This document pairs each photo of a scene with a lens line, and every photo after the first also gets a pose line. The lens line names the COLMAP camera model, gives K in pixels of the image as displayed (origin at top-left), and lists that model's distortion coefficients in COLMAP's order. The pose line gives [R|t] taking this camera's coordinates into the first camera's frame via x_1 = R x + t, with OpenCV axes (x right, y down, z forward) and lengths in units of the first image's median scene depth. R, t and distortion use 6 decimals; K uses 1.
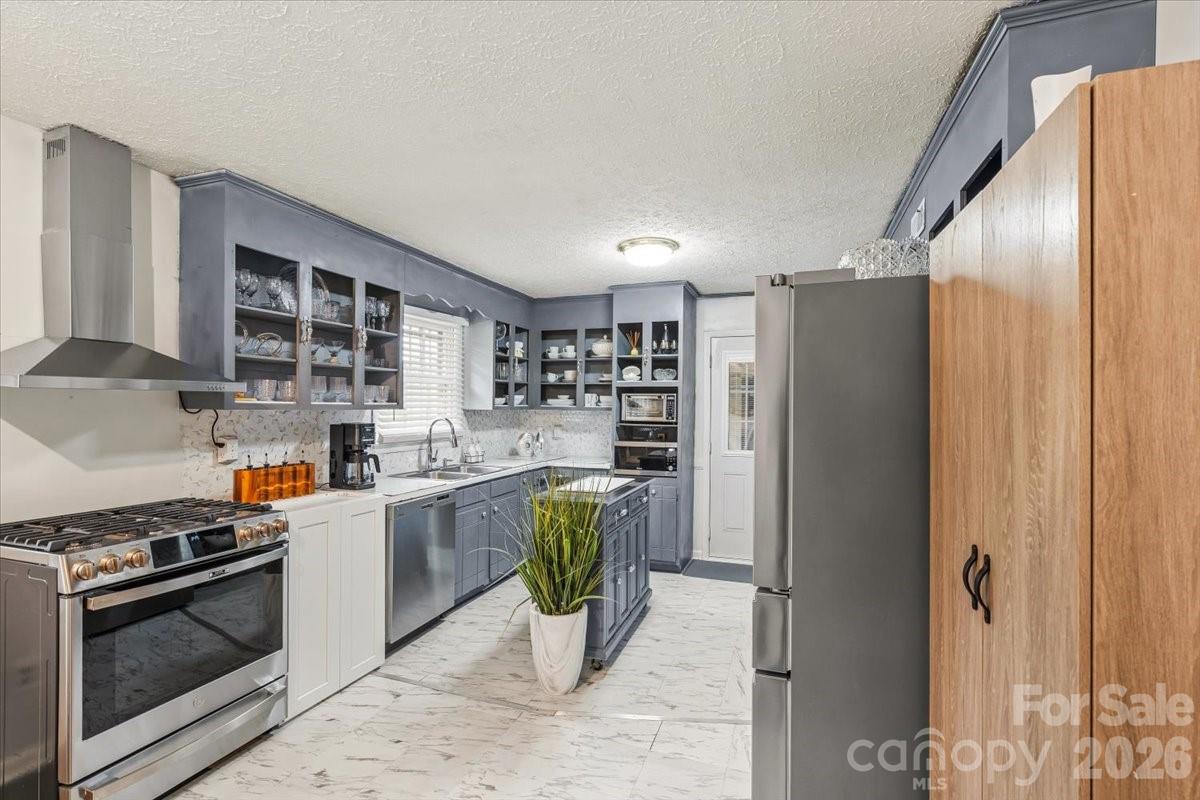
lens RADIAL K [[542.3, 0, 601.4], [0, 542.3, 405.4], [0, 0, 1]] dist [-0.002525, 0.000425]
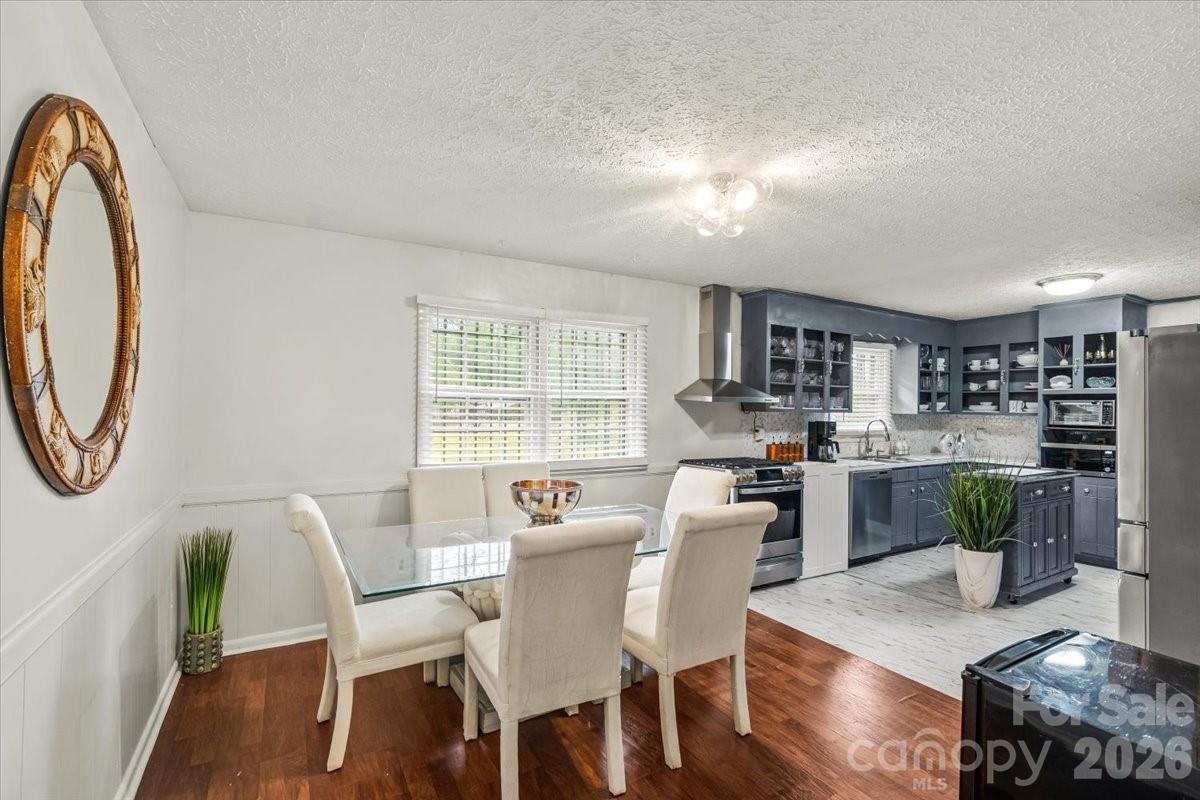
lens RADIAL K [[542.3, 0, 601.4], [0, 542.3, 405.4], [0, 0, 1]] dist [-0.002525, 0.000425]
pose [[0.766151, -0.003035, -0.642653, 0.053041], [-0.004364, 0.999941, -0.009925, 0.004130], [0.642645, 0.010409, 0.766093, -0.495859]]
